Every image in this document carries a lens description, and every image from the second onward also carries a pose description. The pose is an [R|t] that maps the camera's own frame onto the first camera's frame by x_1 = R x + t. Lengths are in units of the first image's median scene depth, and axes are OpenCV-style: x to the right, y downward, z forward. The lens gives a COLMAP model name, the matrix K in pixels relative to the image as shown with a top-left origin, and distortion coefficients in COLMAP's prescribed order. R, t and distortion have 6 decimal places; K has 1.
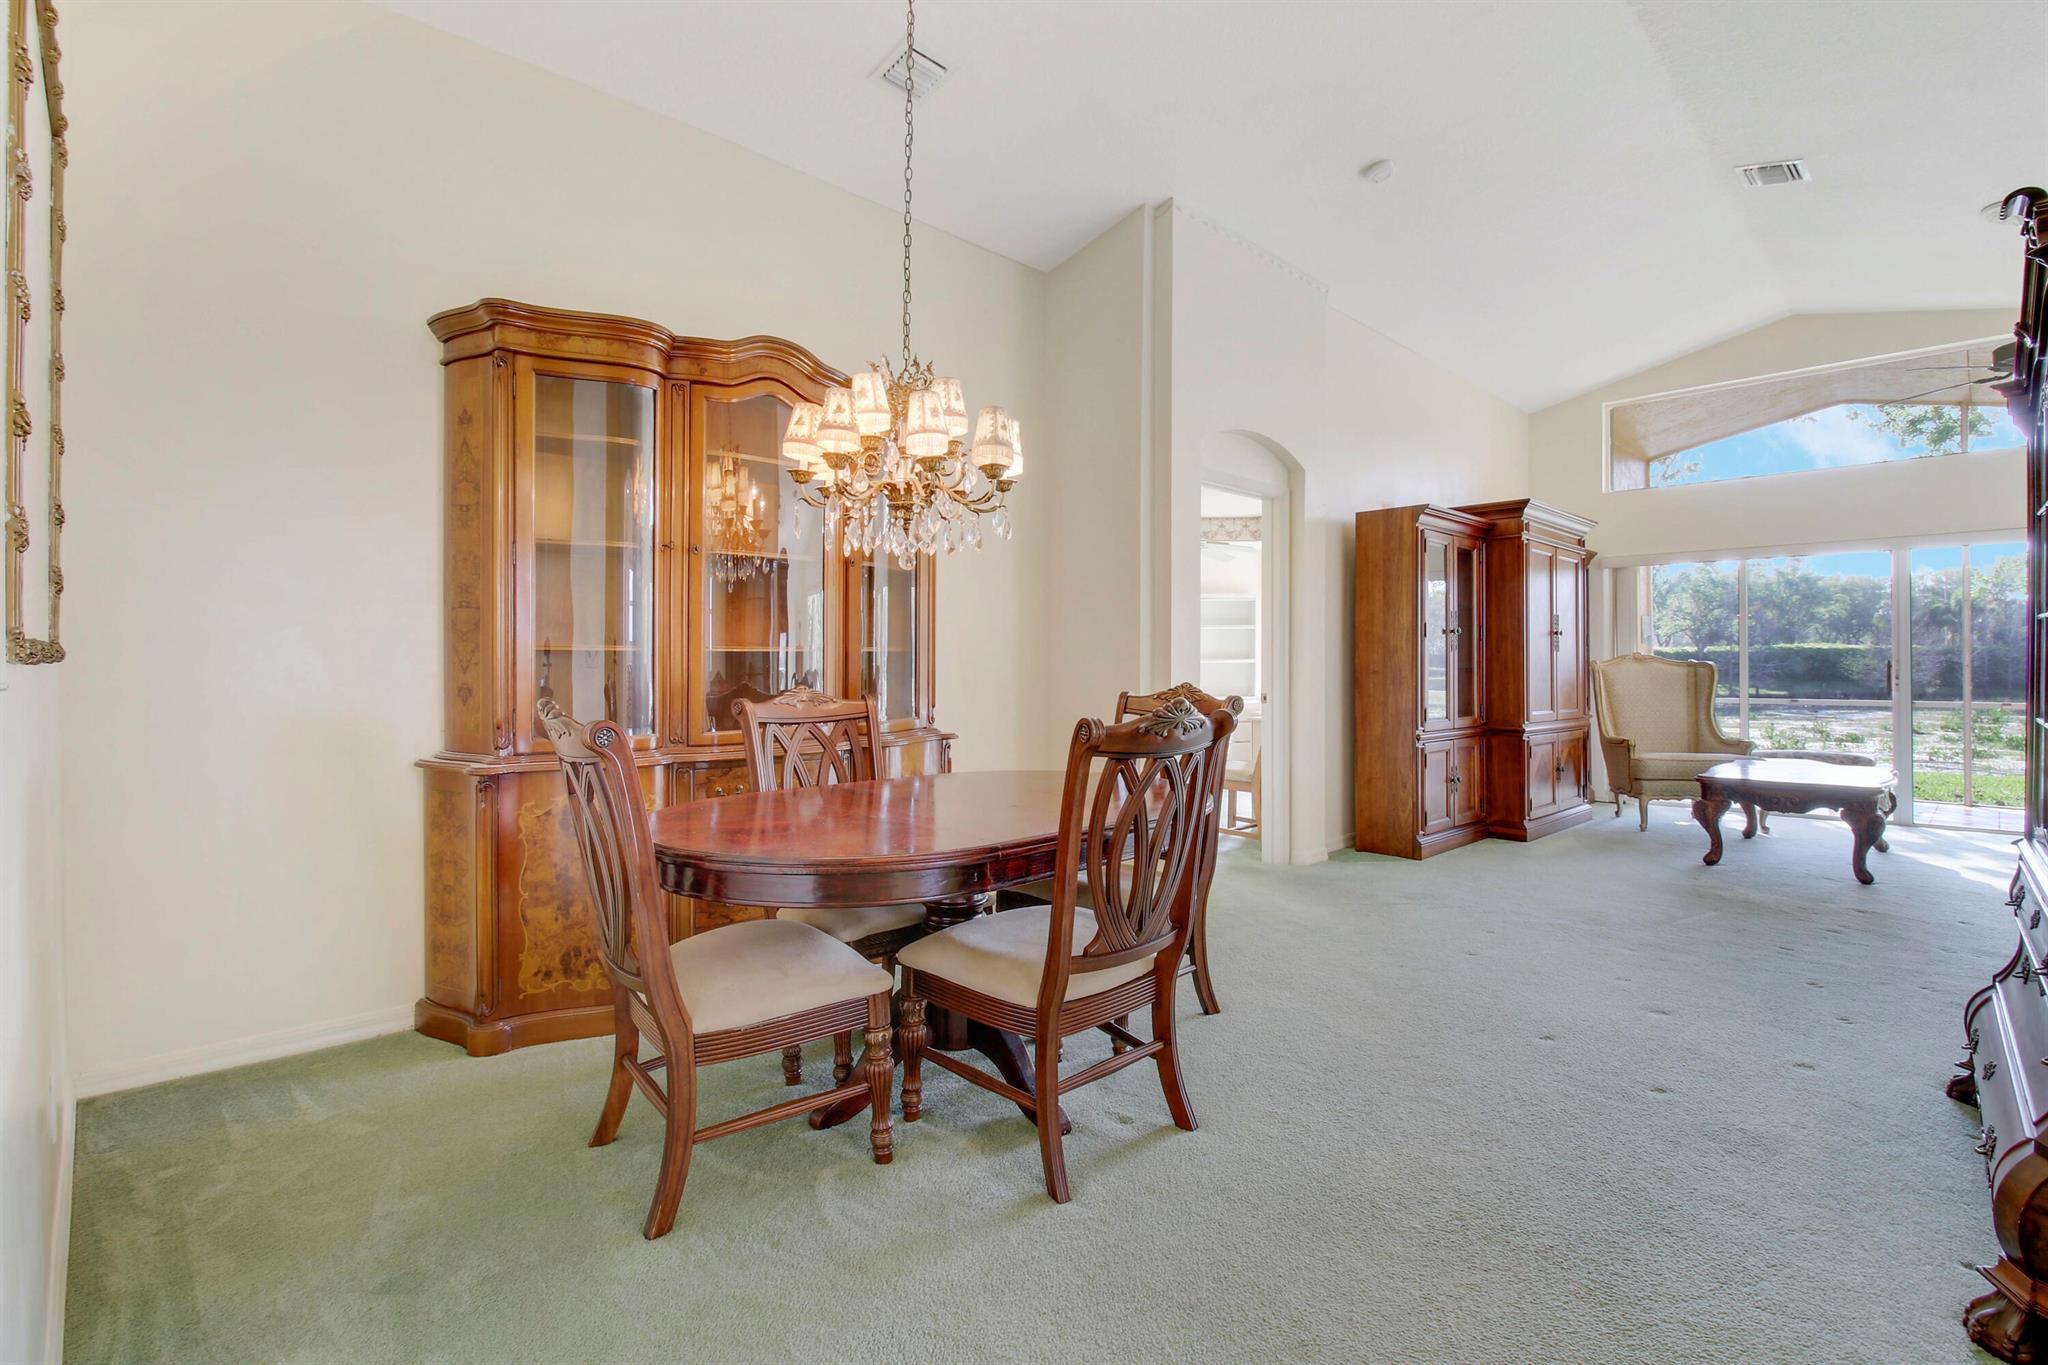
lens RADIAL K [[990.1, 0, 1035.3], [0, 990.1, 682.2], [0, 0, 1]] dist [-0.003420, -0.001247]
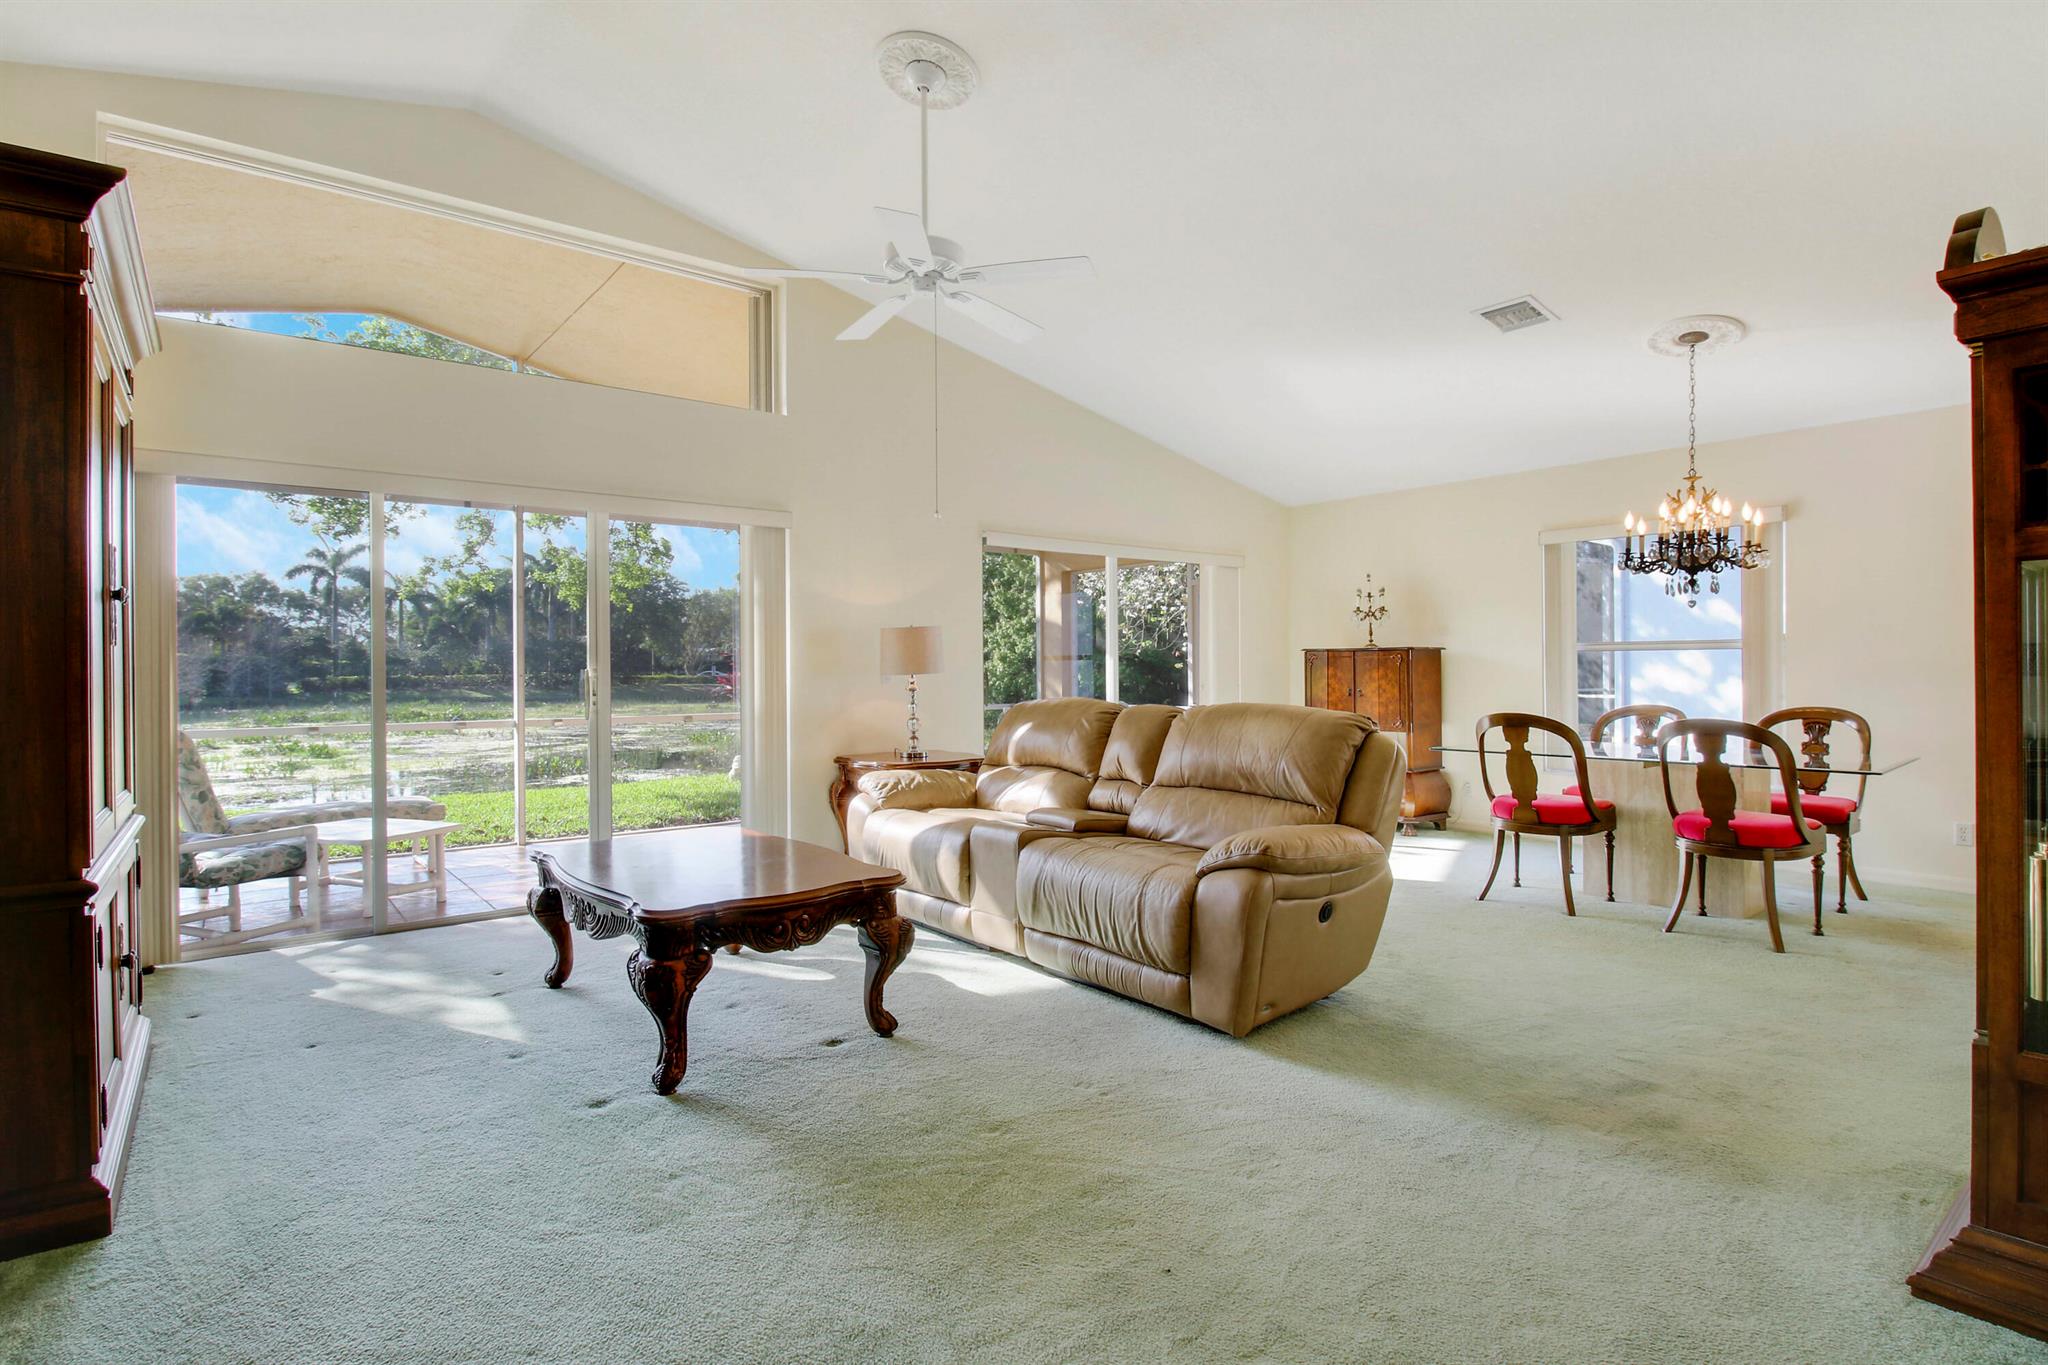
lens RADIAL K [[990.1, 0, 1035.3], [0, 990.1, 682.2], [0, 0, 1]] dist [-0.003420, -0.001247]
pose [[0.081819, -0.014267, 0.996545, 0.195264], [0.023731, 0.999642, 0.012363, -0.012272], [-0.996365, 0.022637, 0.082129, 0.670882]]
